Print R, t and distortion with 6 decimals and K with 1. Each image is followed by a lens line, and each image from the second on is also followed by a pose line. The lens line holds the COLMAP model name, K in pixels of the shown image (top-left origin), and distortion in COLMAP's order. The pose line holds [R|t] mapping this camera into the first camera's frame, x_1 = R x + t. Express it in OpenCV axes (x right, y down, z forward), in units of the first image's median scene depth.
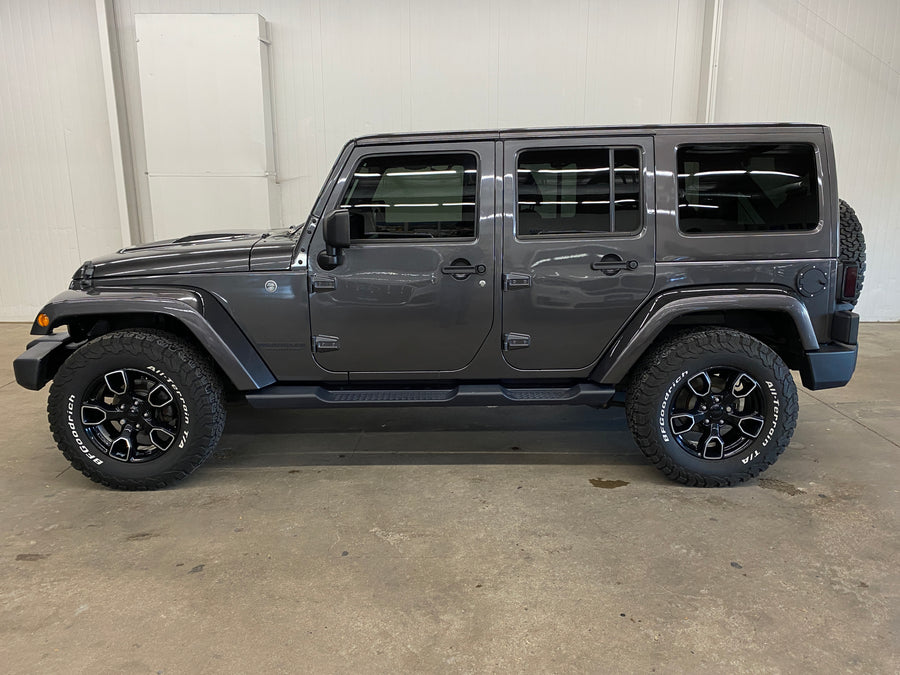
lens RADIAL K [[688.9, 0, 448.4], [0, 688.9, 332.3], [0, 0, 1]] dist [0.018490, -0.013780]
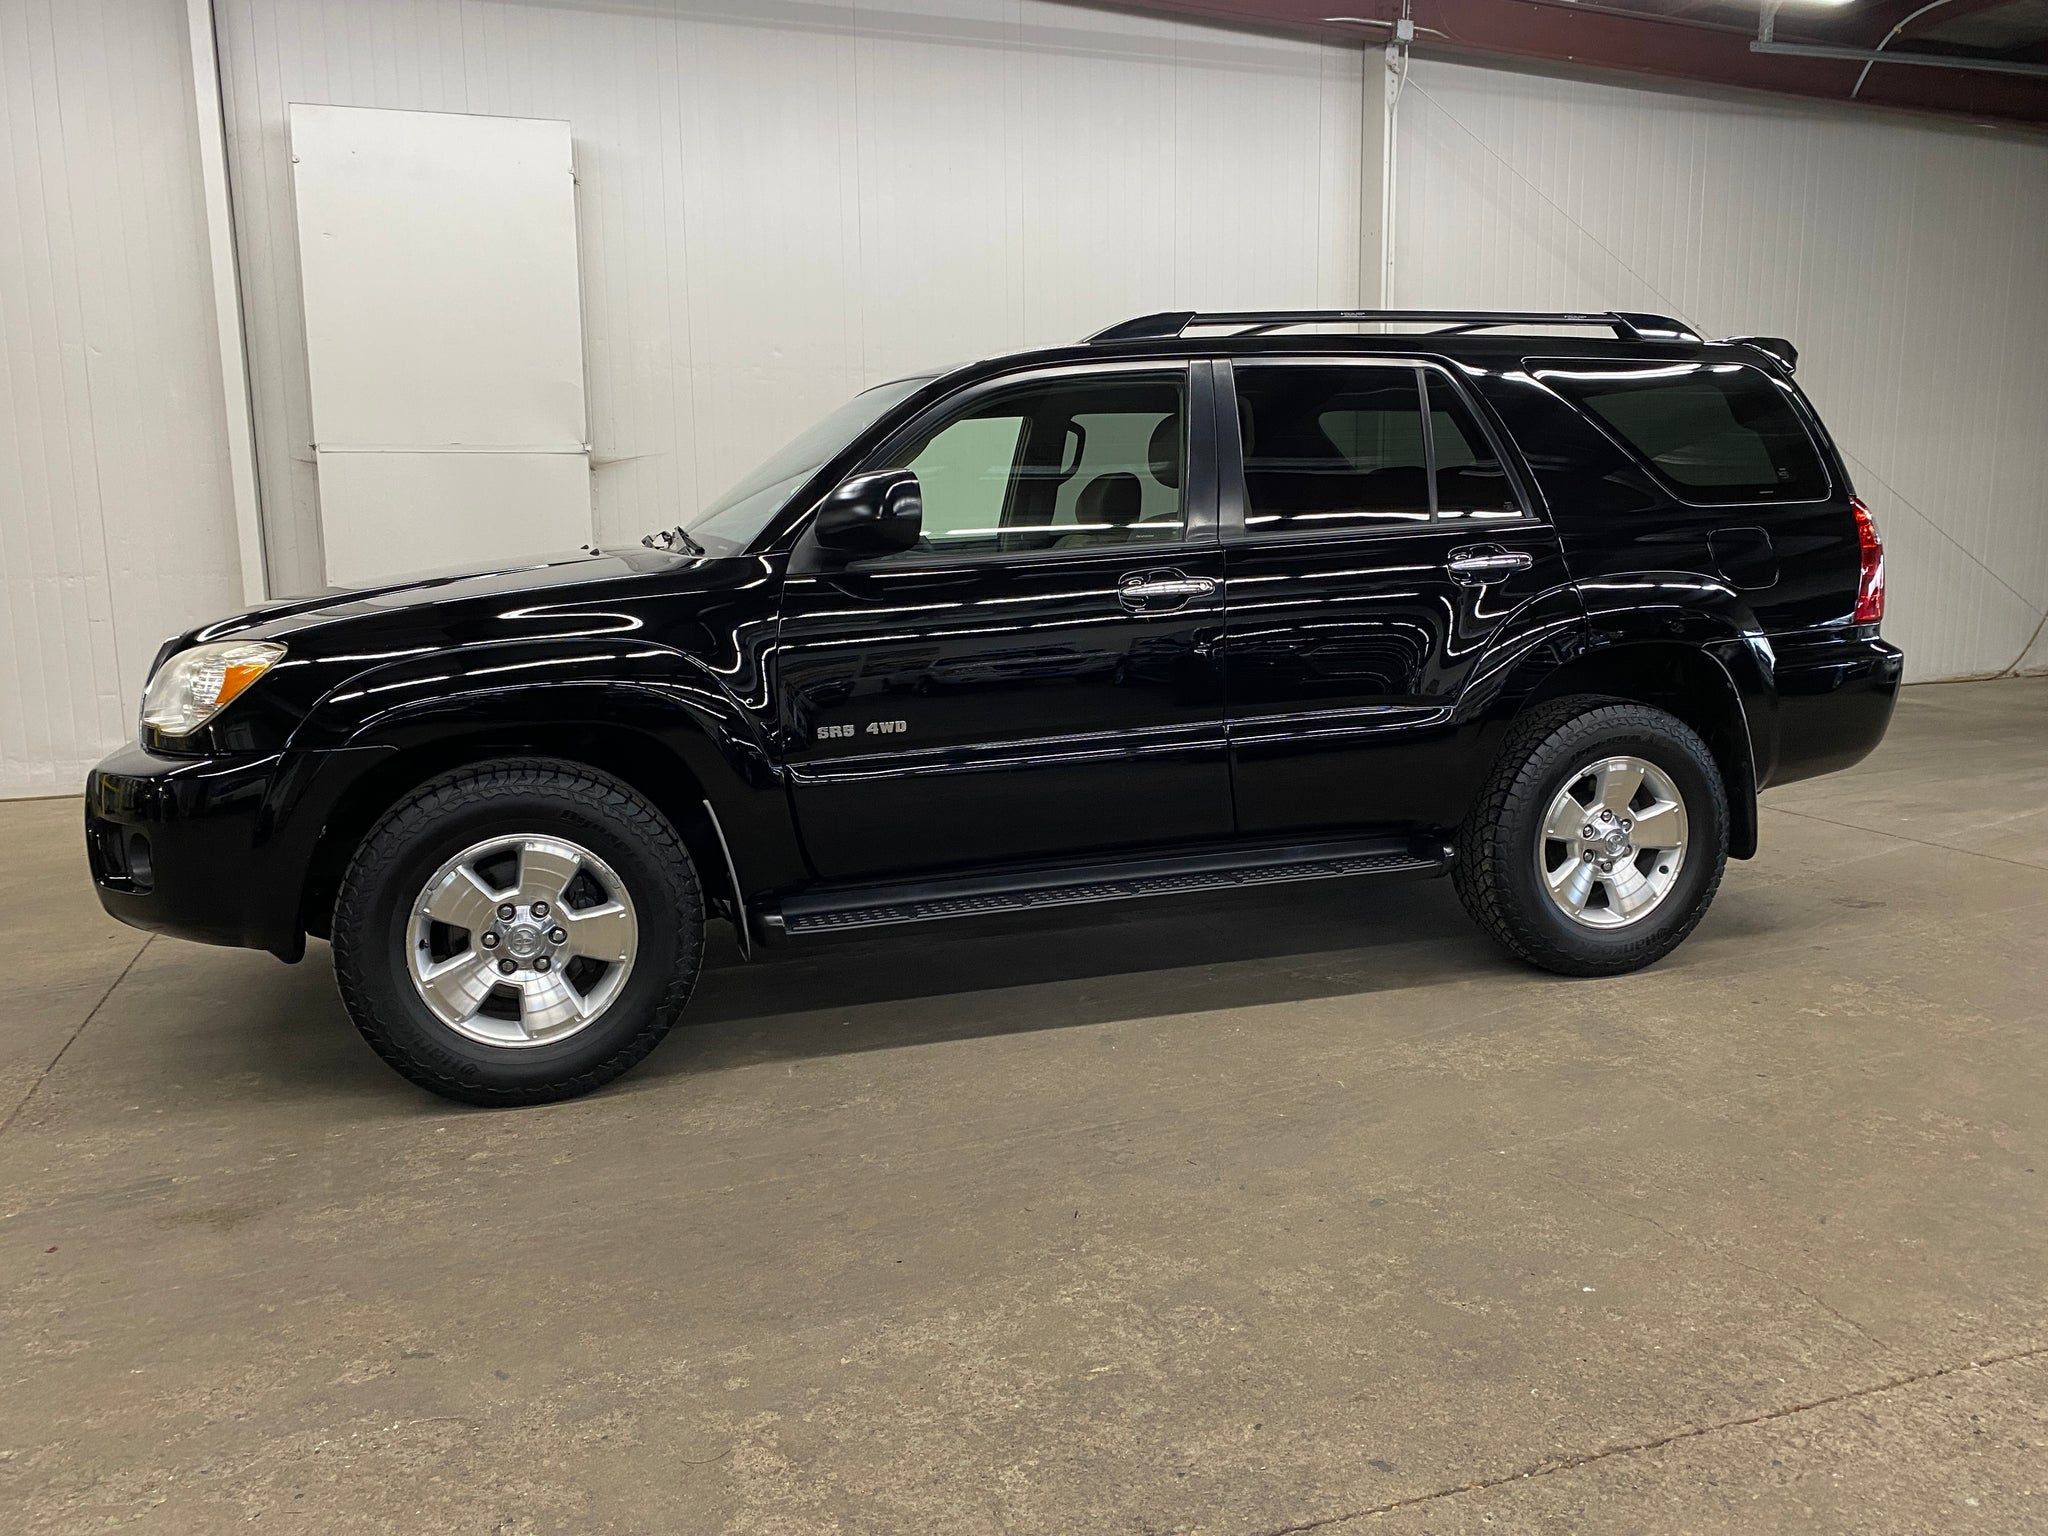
lens RADIAL K [[1567.6, 0, 1017.3], [0, 1567.6, 751.0], [0, 0, 1]] dist [0.018490, -0.013780]
pose [[0.947379, -0.059892, 0.314462, -0.347473], [0.081743, 0.995036, -0.056753, 0.067775], [-0.309502, 0.079472, 0.947572, -0.110999]]
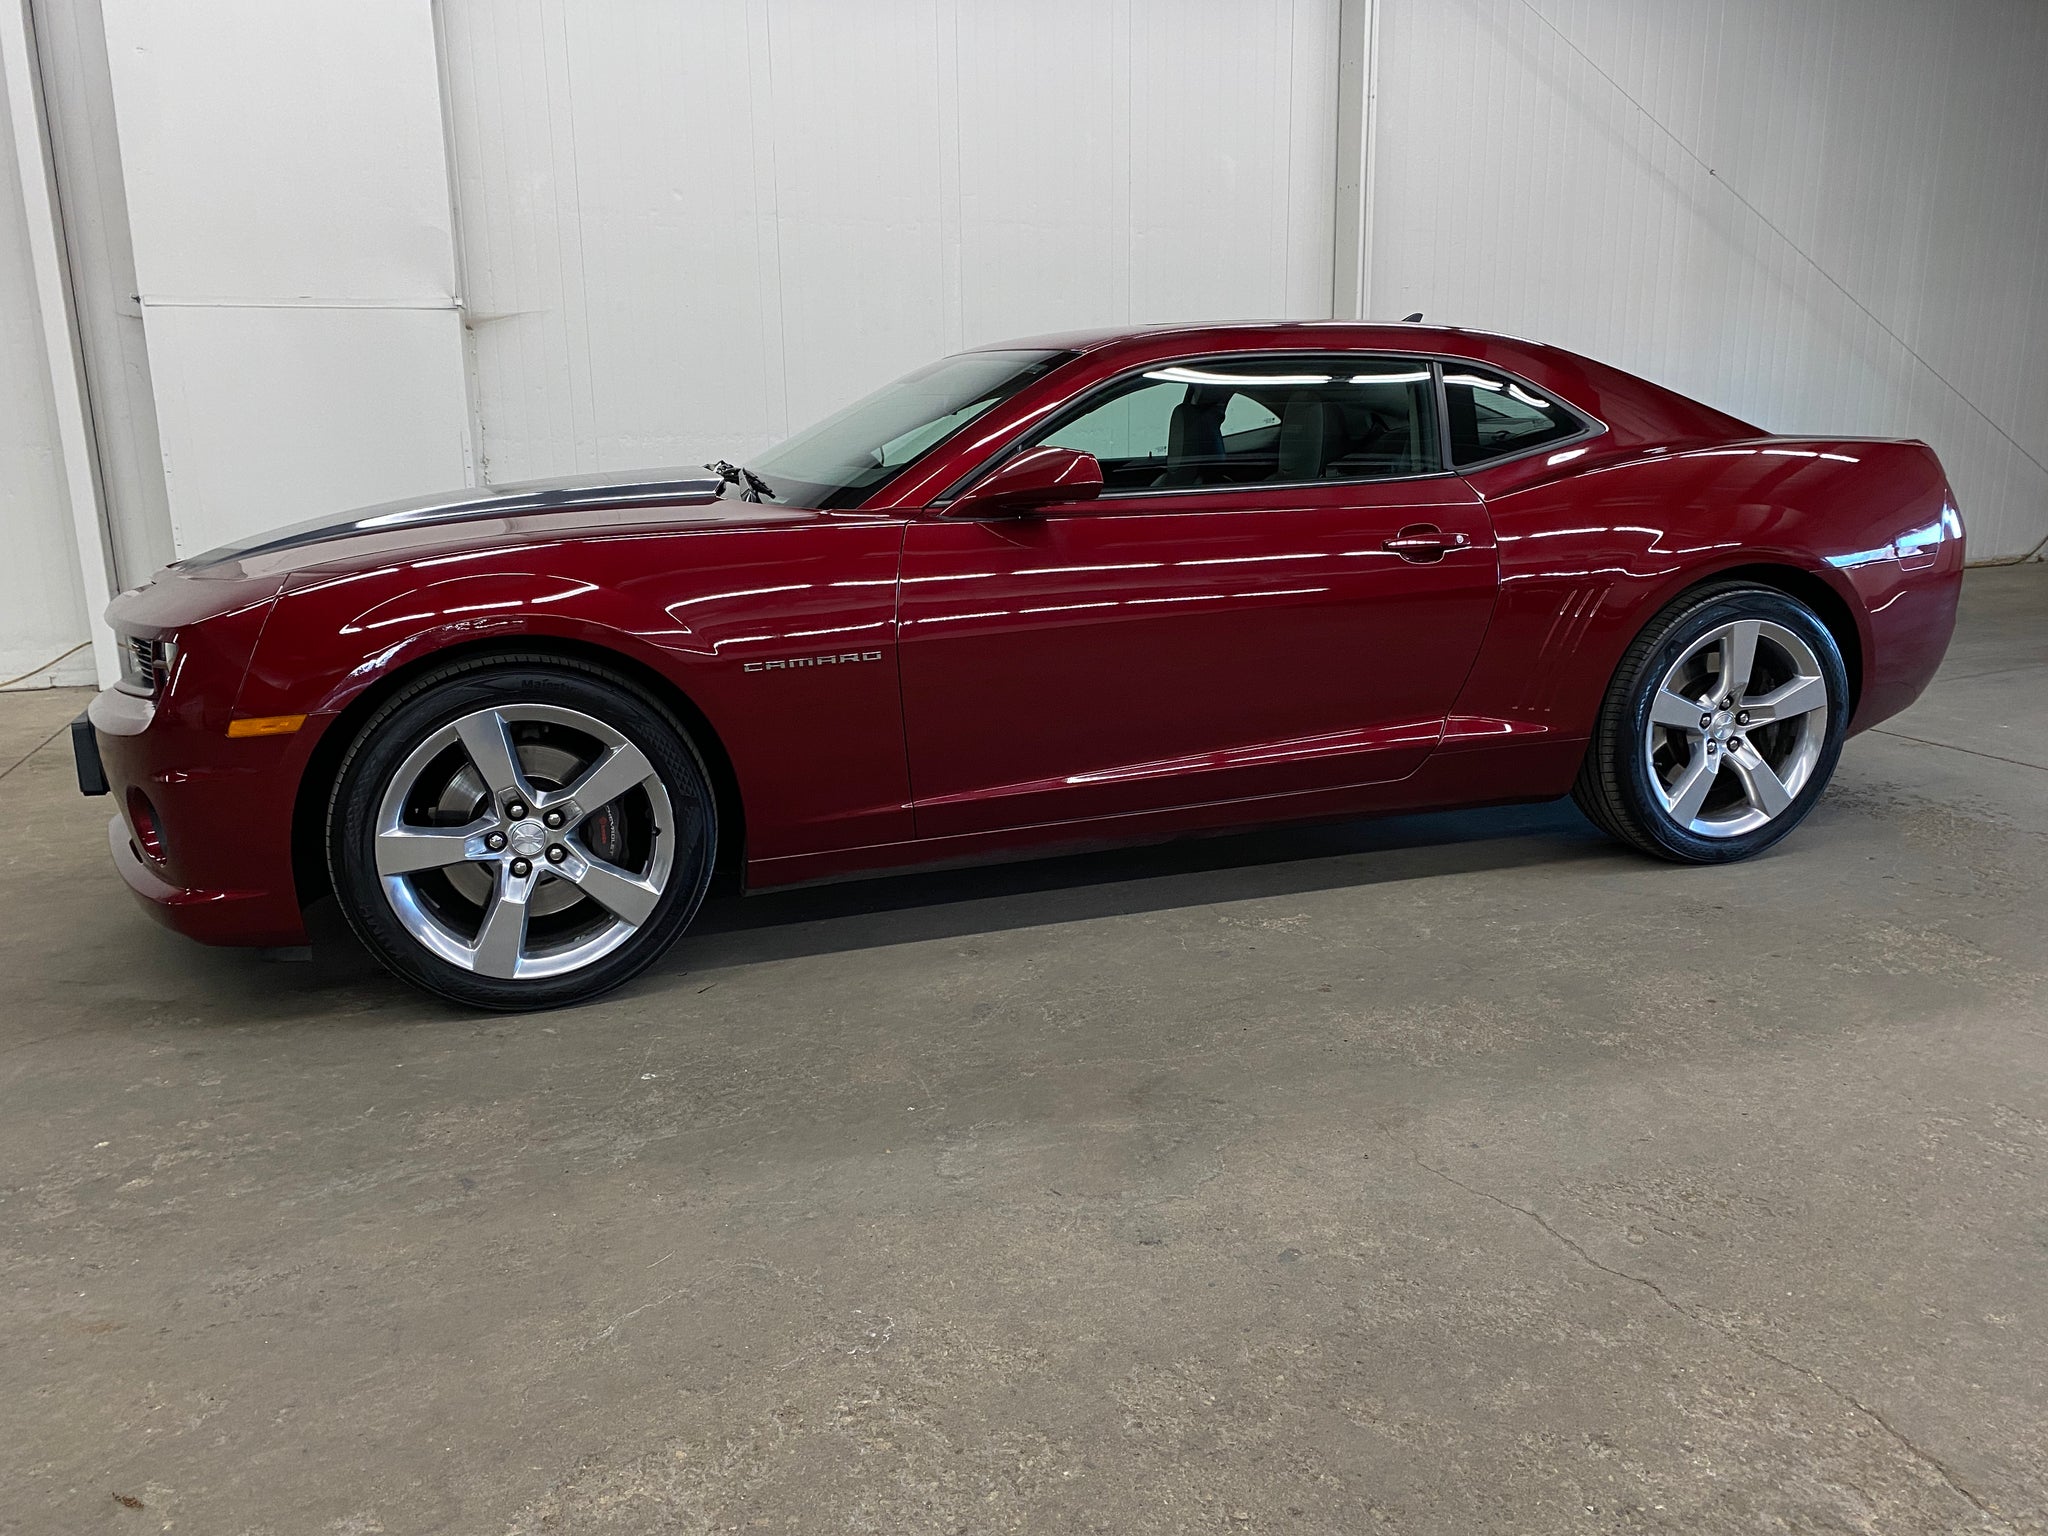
lens RADIAL K [[1567.6, 0, 1022.3], [0, 1567.6, 748.1], [0, 0, 1]] dist [0.018490, -0.013780]
pose [[0.944635, -0.083904, 0.317213, -0.274298], [0.084334, 0.996360, 0.012402, 0.061266], [-0.317099, 0.015037, 0.948273, -0.018419]]
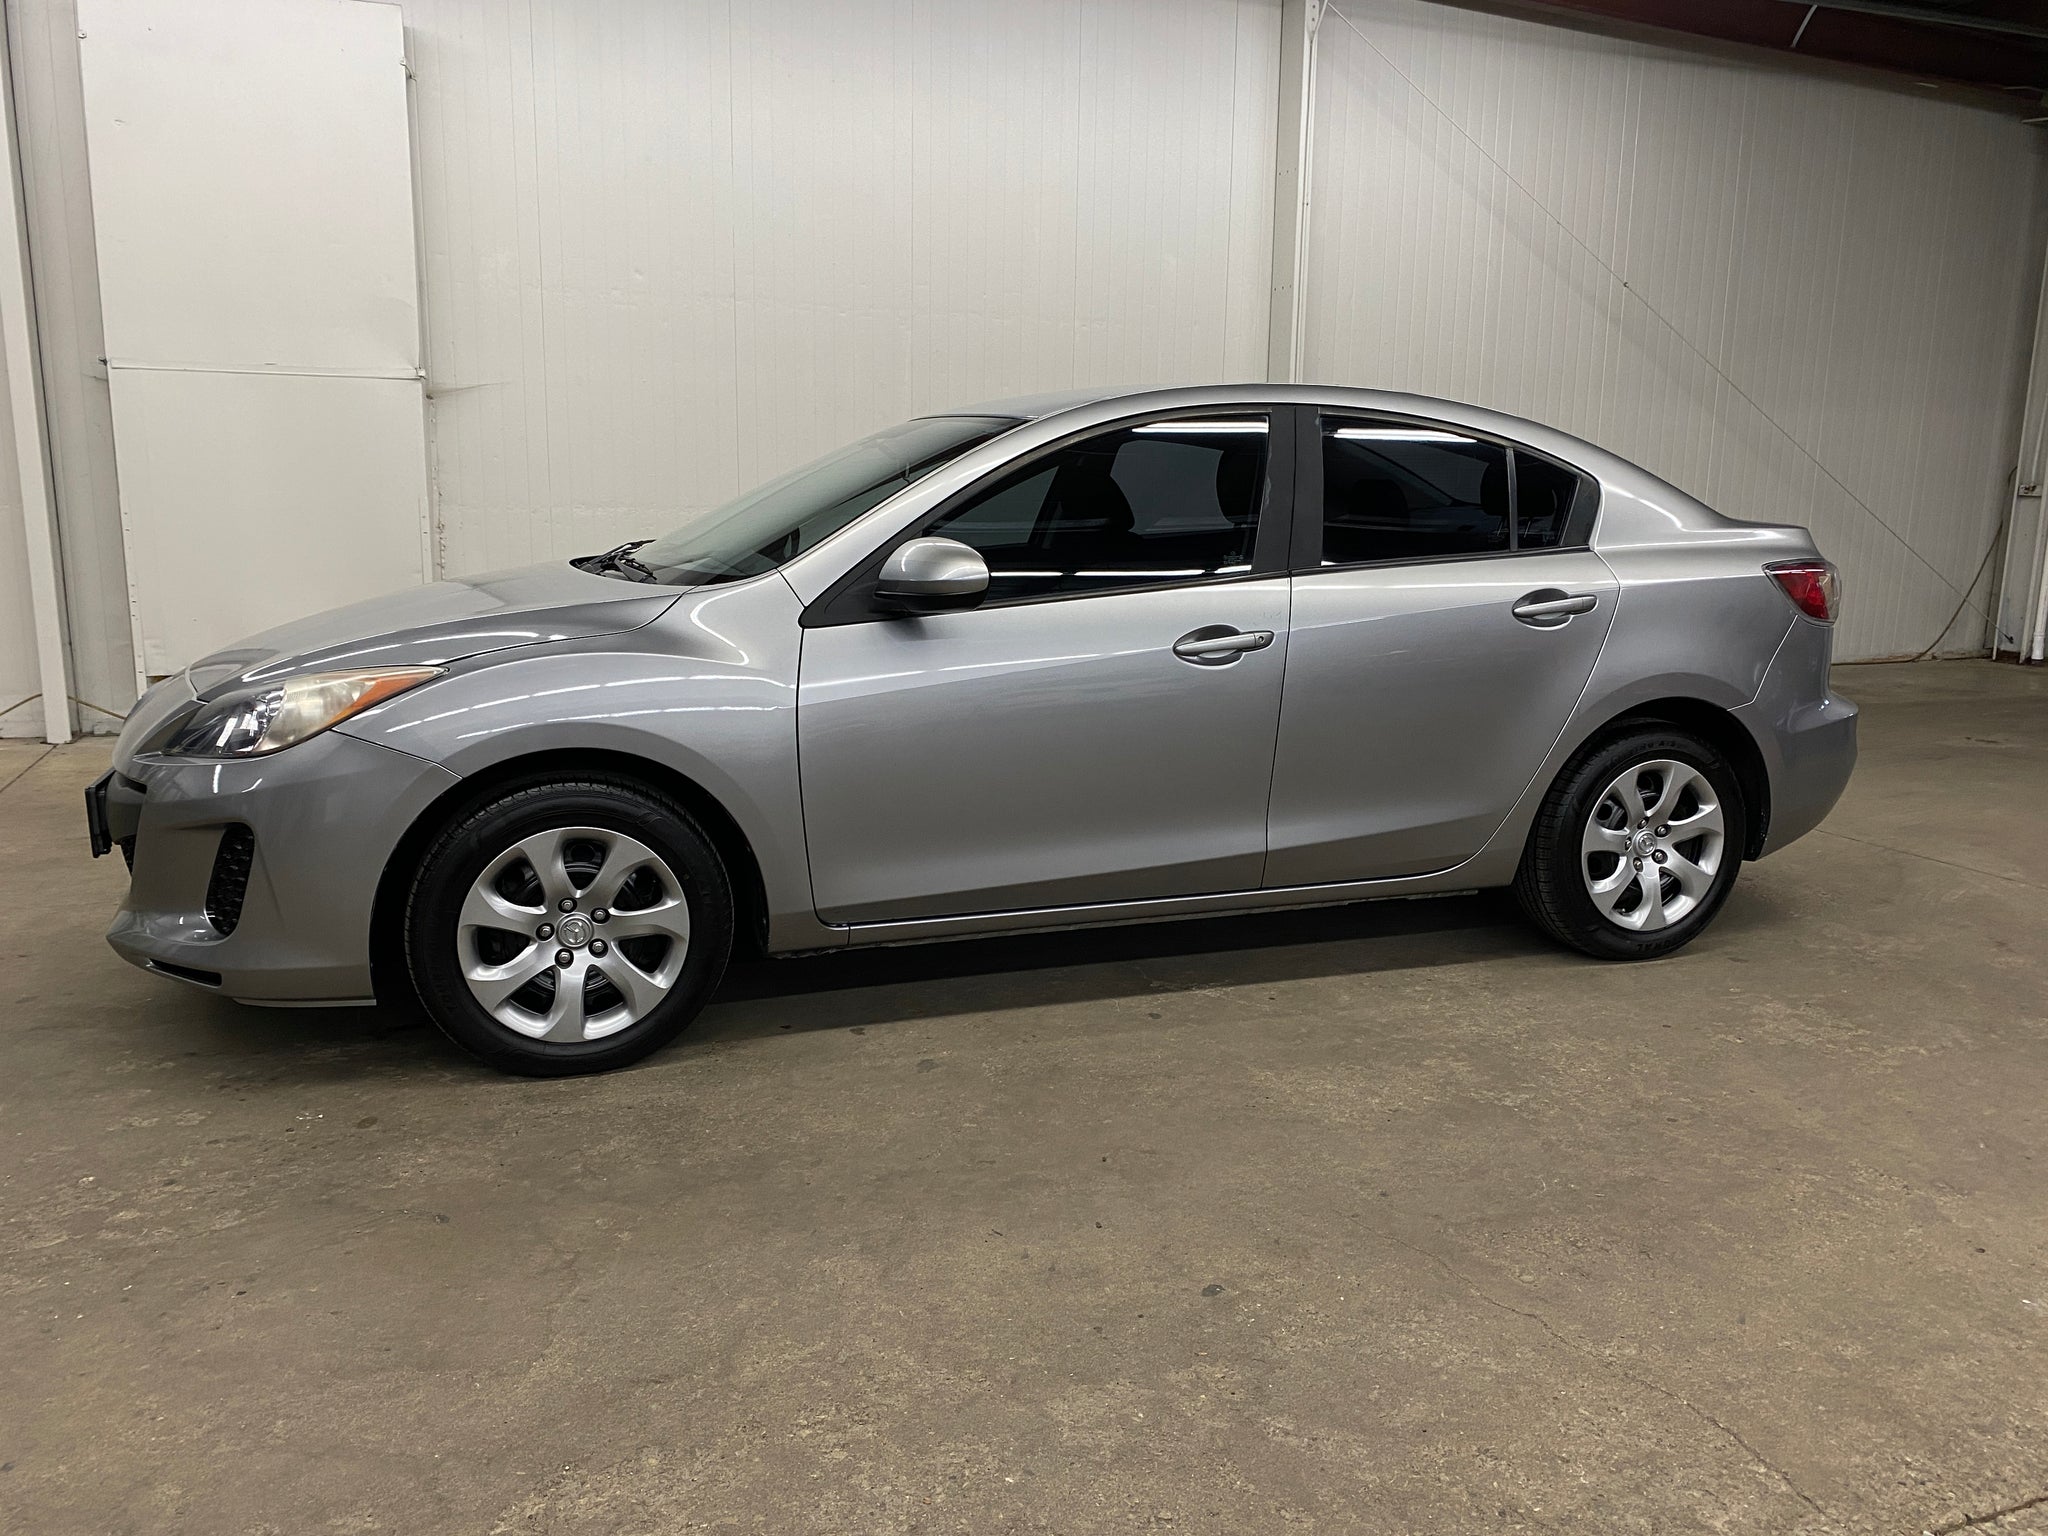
lens RADIAL K [[1567.6, 0, 1011.8], [0, 1567.6, 756.4], [0, 0, 1]] dist [0.018490, -0.013780]
pose [[0.933663, -0.051179, 0.354477, -0.288740], [0.063900, 0.997661, -0.024265, 0.060399], [-0.352406, 0.045307, 0.934750, -0.045526]]
